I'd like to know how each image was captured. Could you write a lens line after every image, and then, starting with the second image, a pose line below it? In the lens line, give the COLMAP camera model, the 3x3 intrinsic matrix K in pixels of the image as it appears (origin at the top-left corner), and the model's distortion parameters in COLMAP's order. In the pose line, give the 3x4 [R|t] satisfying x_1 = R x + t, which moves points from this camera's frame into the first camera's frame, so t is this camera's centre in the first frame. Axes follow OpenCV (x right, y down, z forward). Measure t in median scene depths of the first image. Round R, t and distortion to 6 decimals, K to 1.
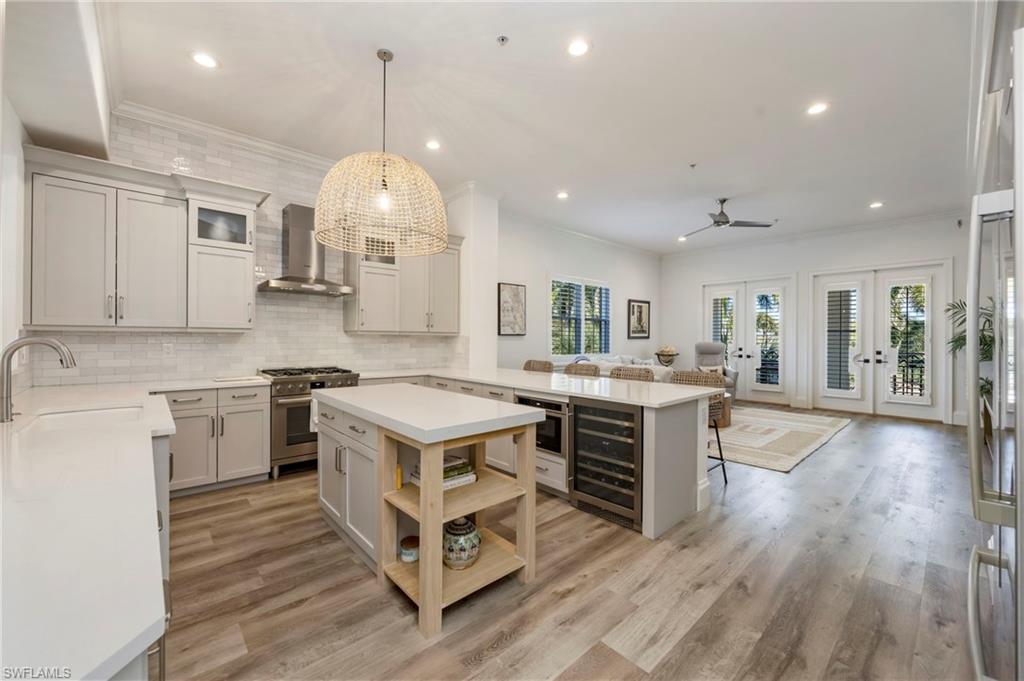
lens RADIAL K [[406.8, 0, 512.0], [0, 406.8, 338.6], [0, 0, 1]] dist [-0.003979, -0.000017]
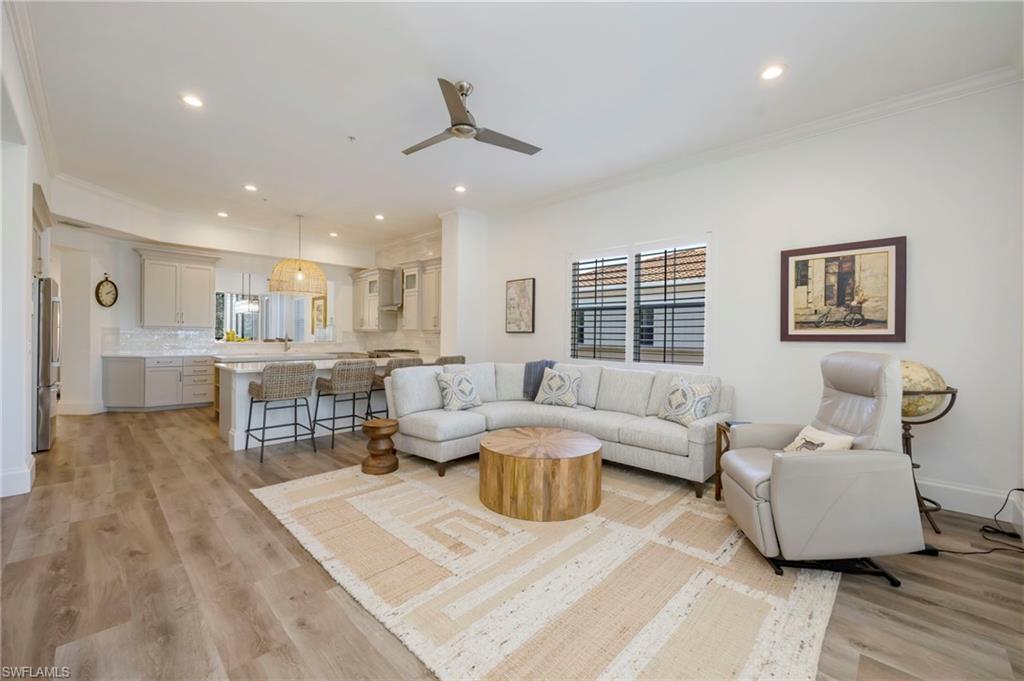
lens RADIAL K [[406.8, 0, 512.0], [0, 406.8, 338.6], [0, 0, 1]] dist [-0.003979, -0.000017]
pose [[0.067708, 0.006895, -0.997681, 1.095762], [-0.015108, 0.999869, 0.005885, 0.000541], [0.997591, 0.014674, 0.067804, 1.046105]]
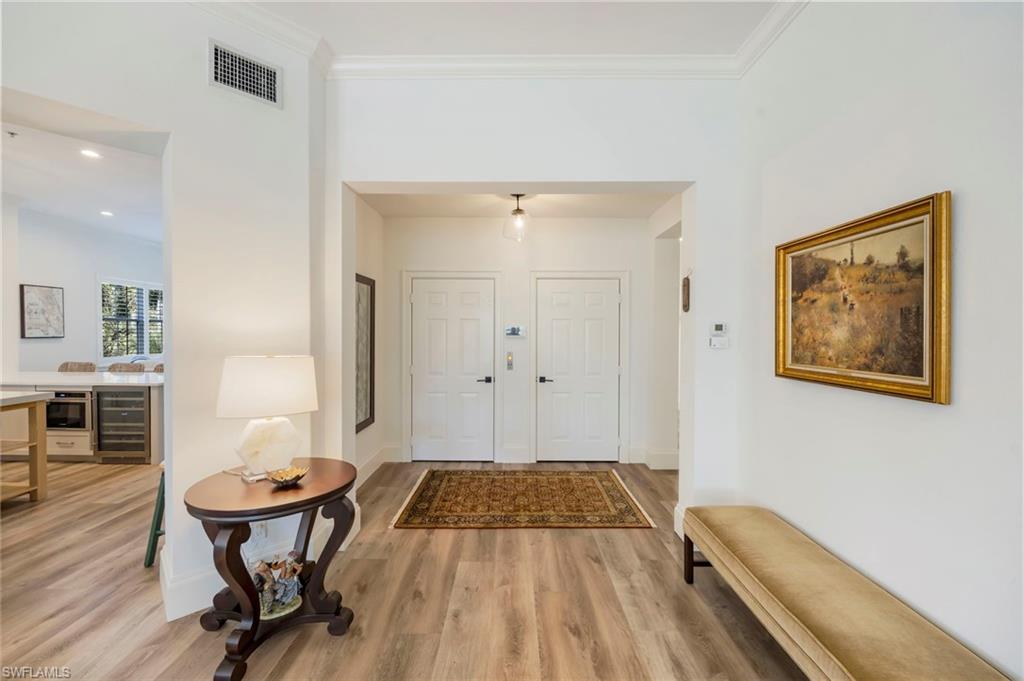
lens RADIAL K [[406.8, 0, 512.0], [0, 406.8, 338.6], [0, 0, 1]] dist [-0.003979, -0.000017]
pose [[0.675403, -0.013525, 0.737325, 0.050015], [-0.000067, 0.999831, 0.018401, -0.028175], [-0.737449, -0.012478, 0.675288, -0.569408]]
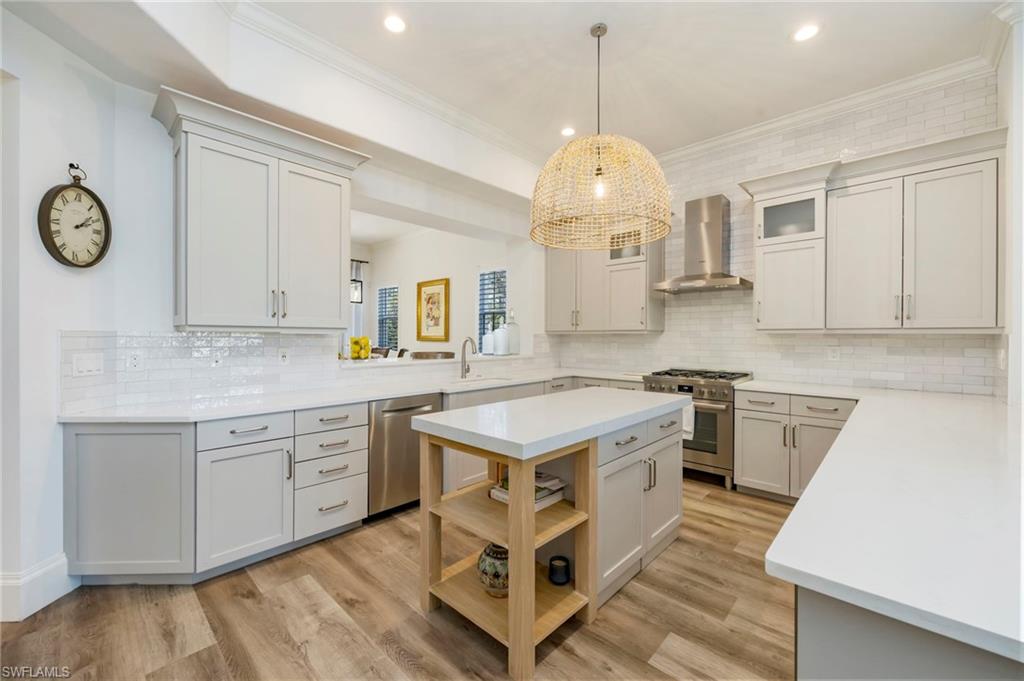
lens RADIAL K [[406.8, 0, 512.0], [0, 406.8, 338.6], [0, 0, 1]] dist [-0.003979, -0.000017]
pose [[0.074160, 0.000158, -0.997246, 0.291547], [-0.002642, 0.999997, -0.000038, -0.000081], [0.997243, 0.002638, 0.074160, 0.364676]]
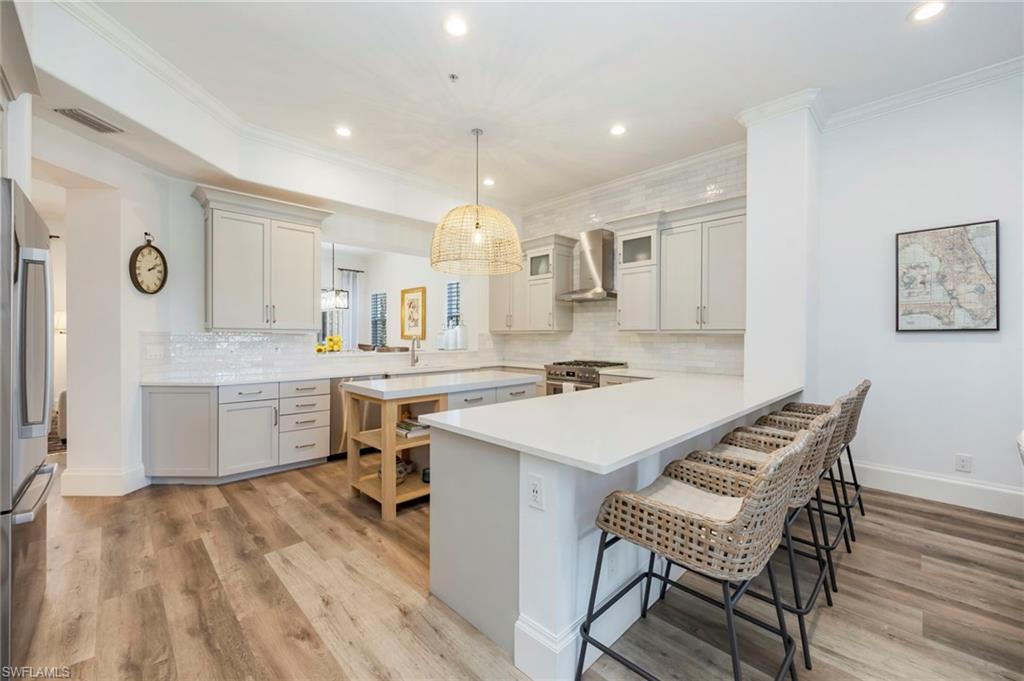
lens RADIAL K [[406.8, 0, 512.0], [0, 406.8, 338.6], [0, 0, 1]] dist [-0.003979, -0.000017]
pose [[0.036275, 0.002249, -0.999339, 0.534027], [-0.003091, 0.999993, 0.002138, 0.001204], [0.999337, 0.003012, 0.036282, 0.528642]]
